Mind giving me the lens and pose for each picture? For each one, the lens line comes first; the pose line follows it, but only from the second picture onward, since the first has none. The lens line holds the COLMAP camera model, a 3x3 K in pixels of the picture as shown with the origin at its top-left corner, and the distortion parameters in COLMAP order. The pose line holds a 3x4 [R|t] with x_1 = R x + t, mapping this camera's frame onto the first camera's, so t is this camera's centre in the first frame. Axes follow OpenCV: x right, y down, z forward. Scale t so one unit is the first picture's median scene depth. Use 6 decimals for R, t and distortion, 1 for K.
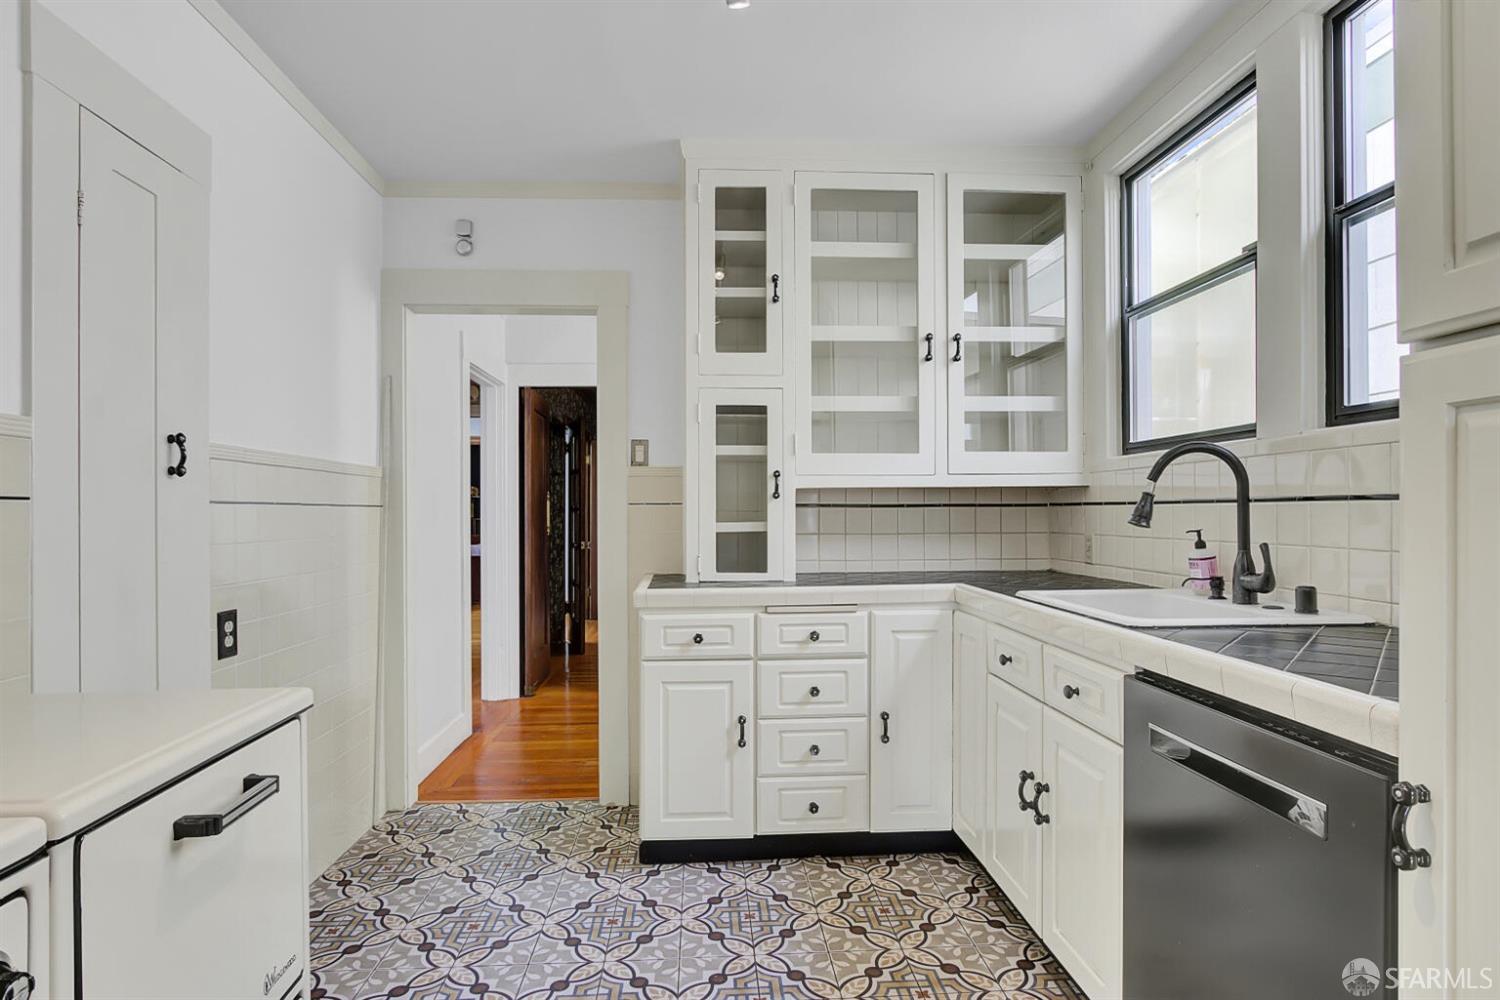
lens RADIAL K [[785.9, 0, 750.0], [0, 785.9, 500.0], [0, 0, 1]] dist [-0.002116, 0.001254]
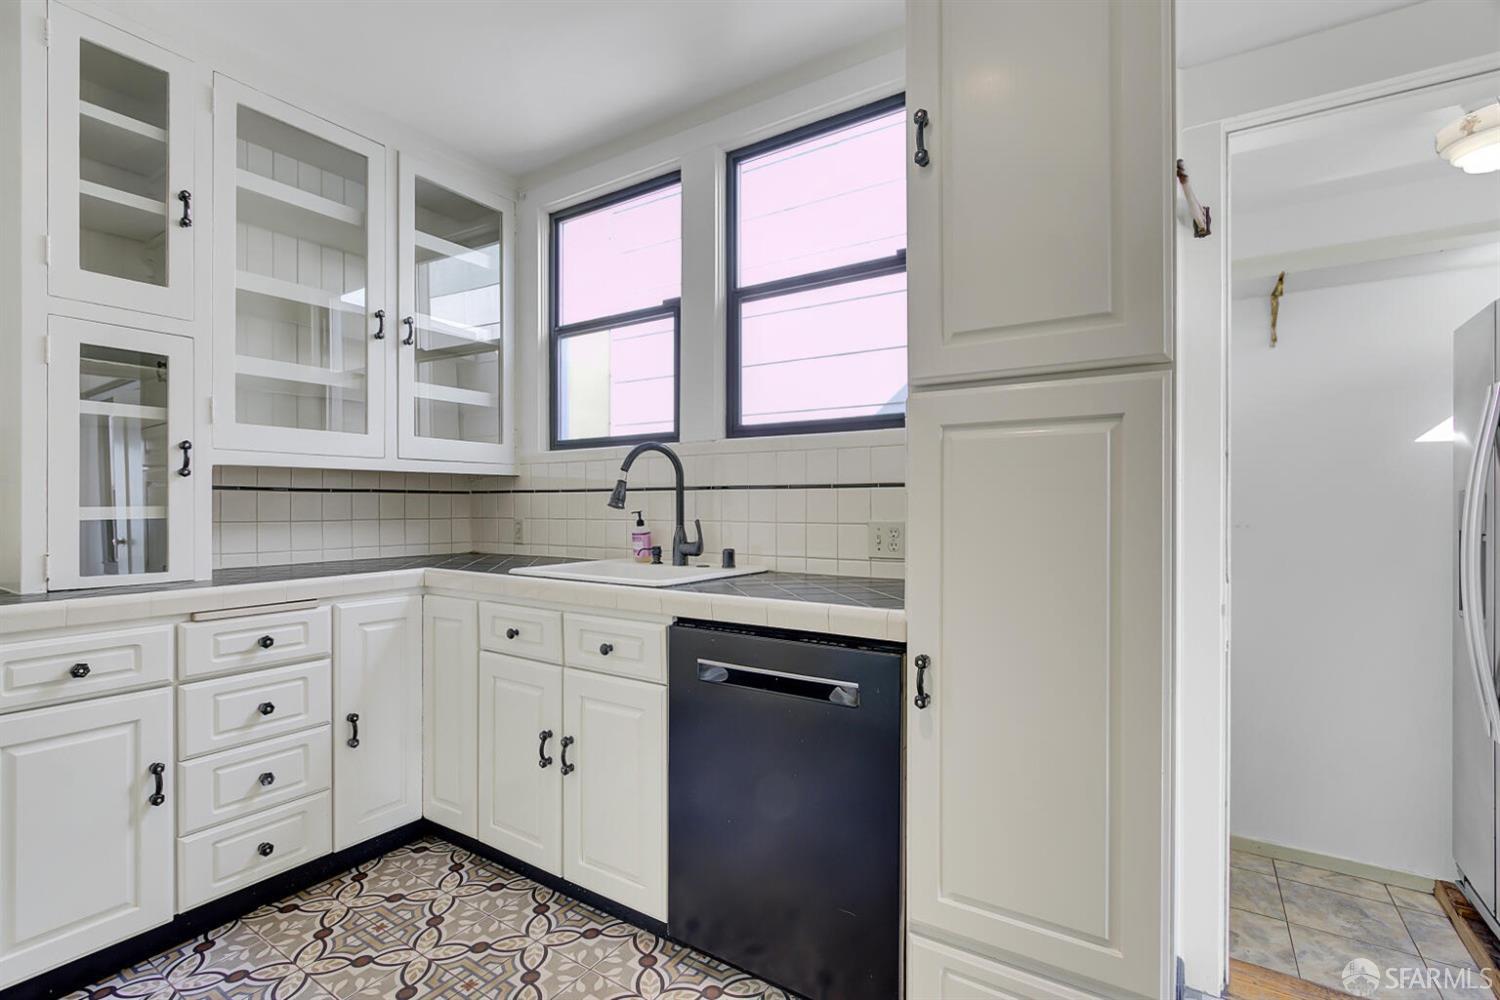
lens RADIAL K [[699.0, 0, 721.8], [0, 699.0, 495.9], [0, 0, 1]] dist [0.000837, 0.004632]
pose [[0.612446, 0.015371, 0.790363, -0.212358], [-0.014209, 0.999863, -0.008435, 0.017577], [-0.790384, -0.006064, 0.612581, 0.164527]]
